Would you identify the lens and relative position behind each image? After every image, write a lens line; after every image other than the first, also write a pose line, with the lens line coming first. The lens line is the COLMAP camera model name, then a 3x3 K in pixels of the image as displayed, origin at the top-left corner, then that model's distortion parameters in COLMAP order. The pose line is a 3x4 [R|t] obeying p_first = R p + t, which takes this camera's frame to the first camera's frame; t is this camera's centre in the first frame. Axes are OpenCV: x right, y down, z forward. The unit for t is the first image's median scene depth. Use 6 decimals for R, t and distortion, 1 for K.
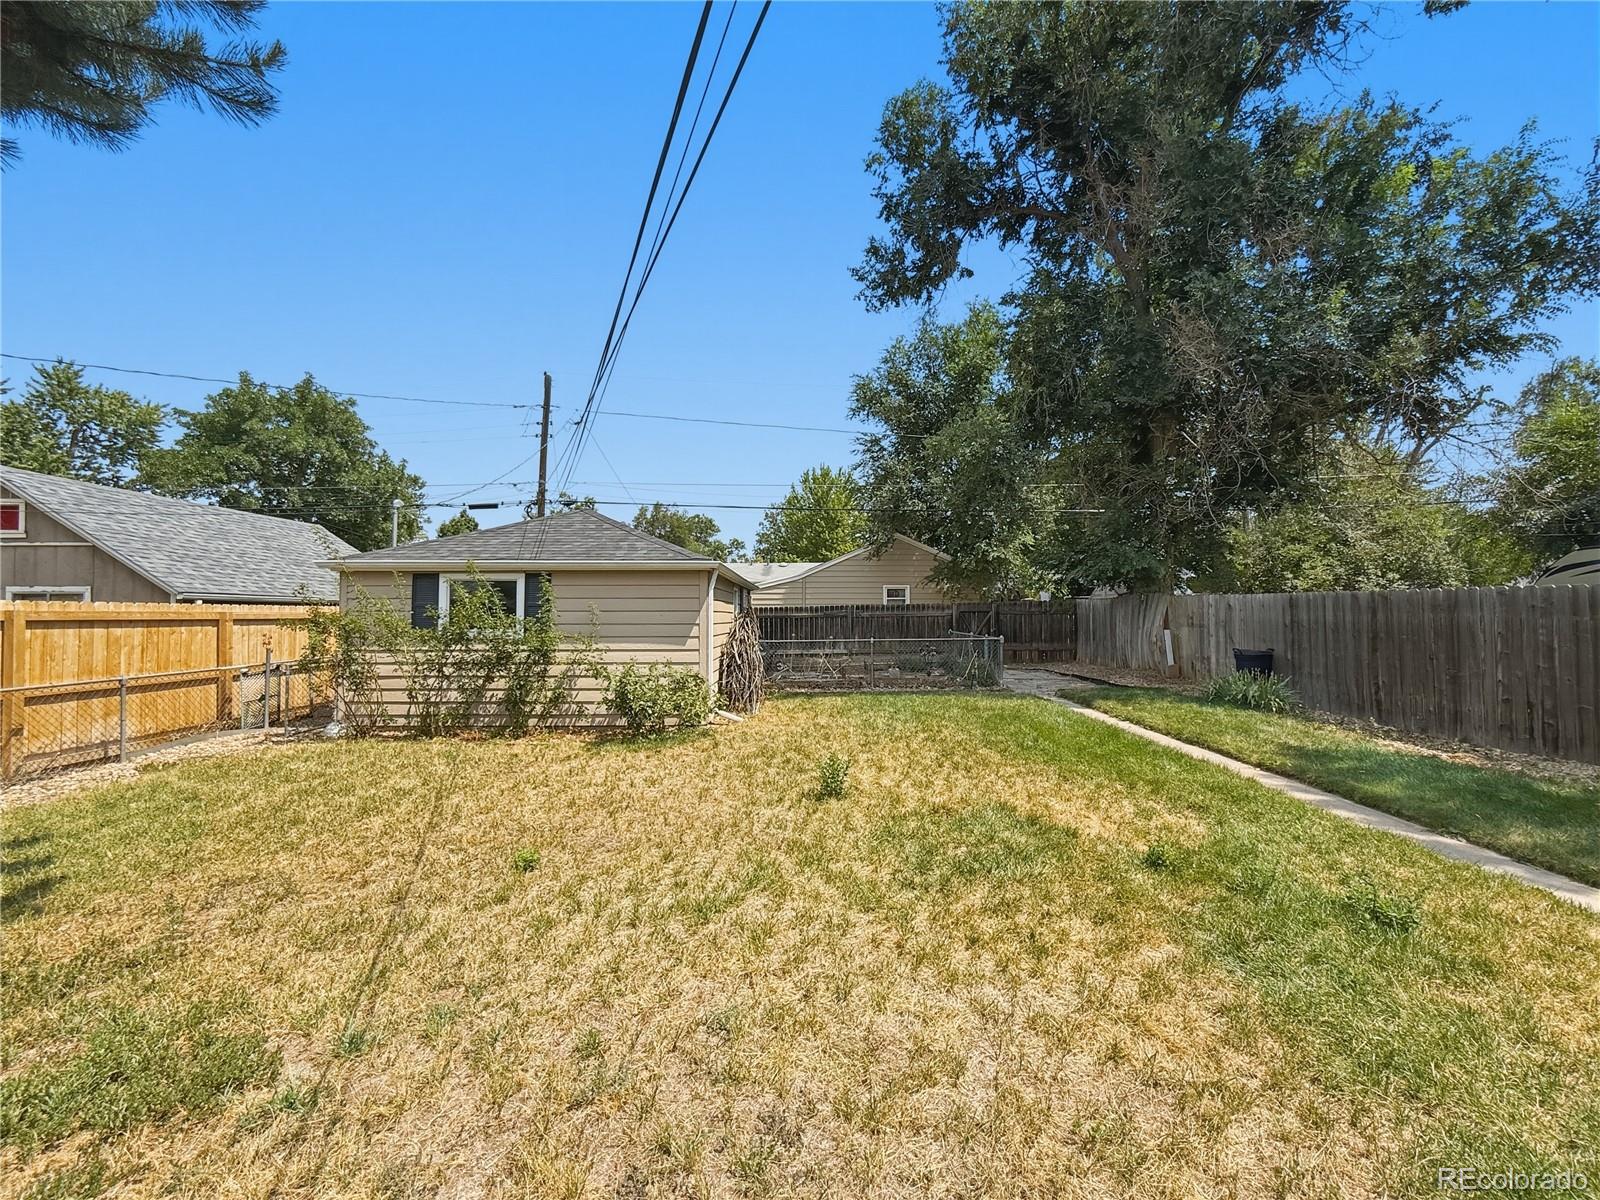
lens RADIAL K [[643.7, 0, 805.4], [0, 643.7, 607.4], [0, 0, 1]] dist [0.000305, 0.000022]
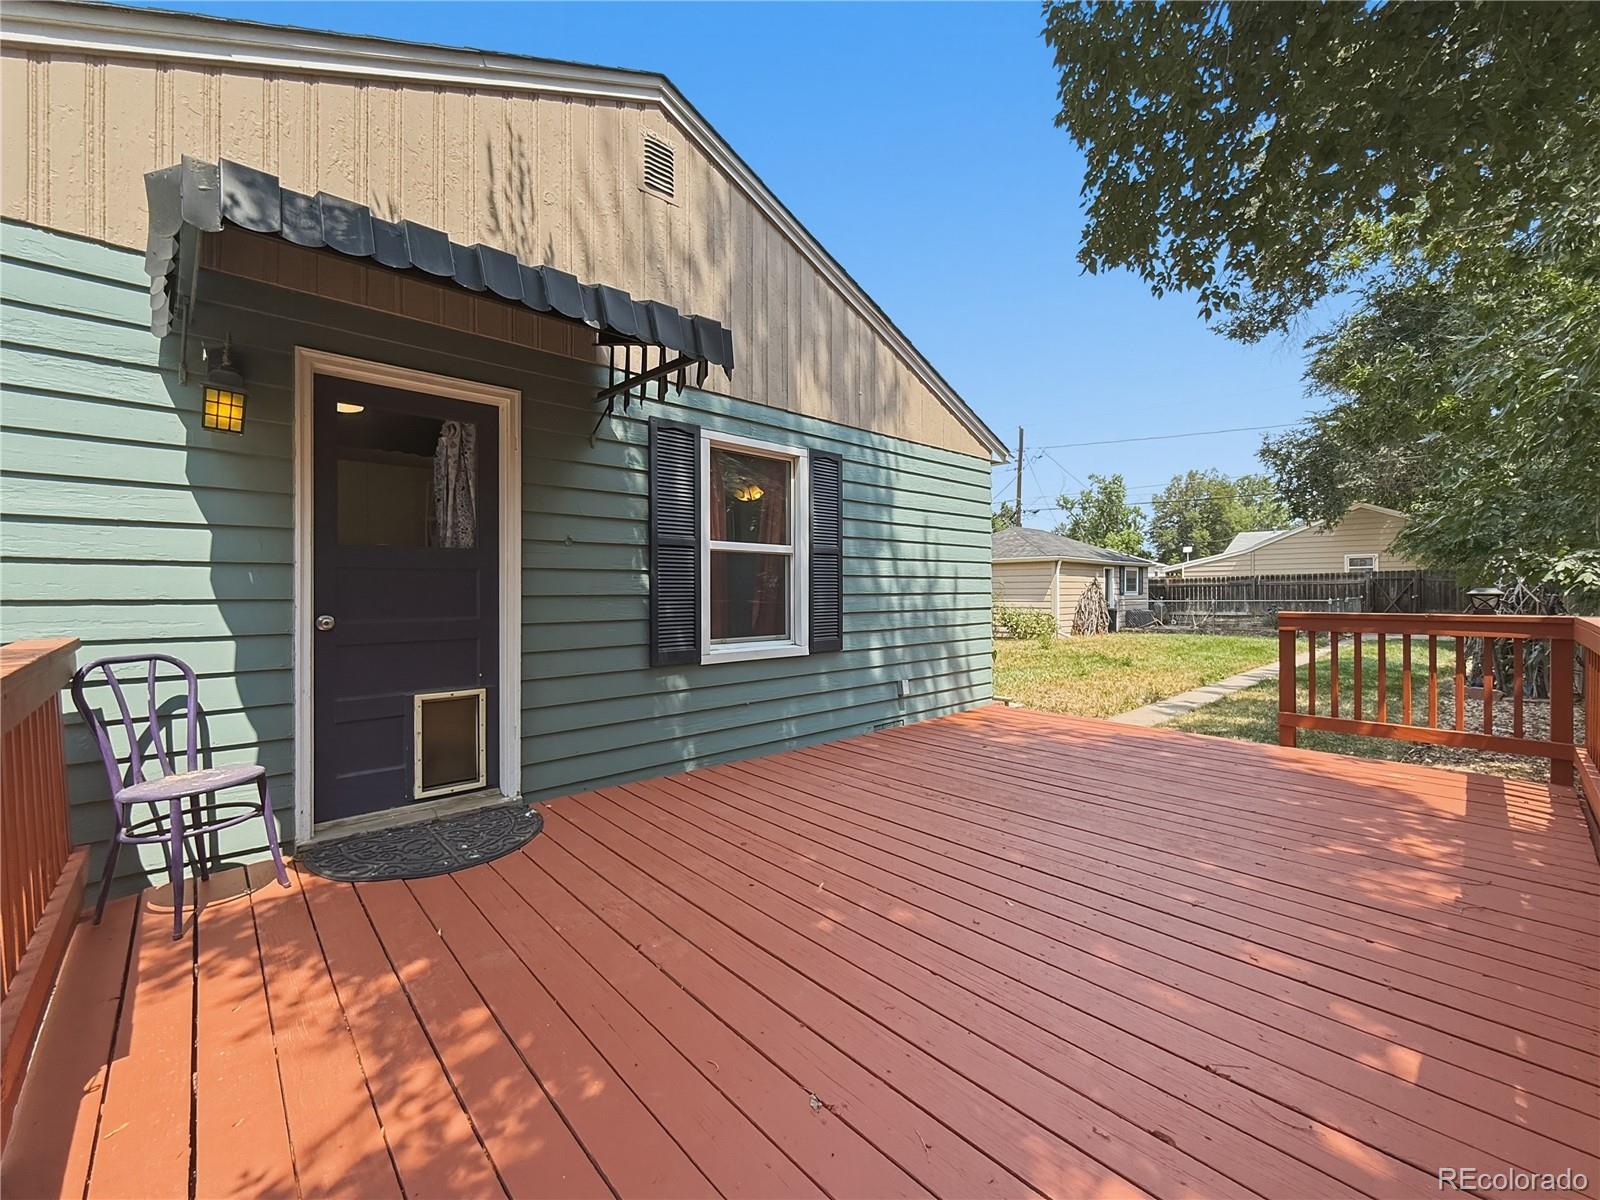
lens RADIAL K [[643.7, 0, 805.4], [0, 643.7, 607.4], [0, 0, 1]] dist [0.000305, 0.000022]
pose [[0.685644, 0.016761, -0.727744, 0.369803], [0.013348, 0.999277, 0.035591, 0.002010], [0.727815, -0.034117, 0.684925, -0.436399]]
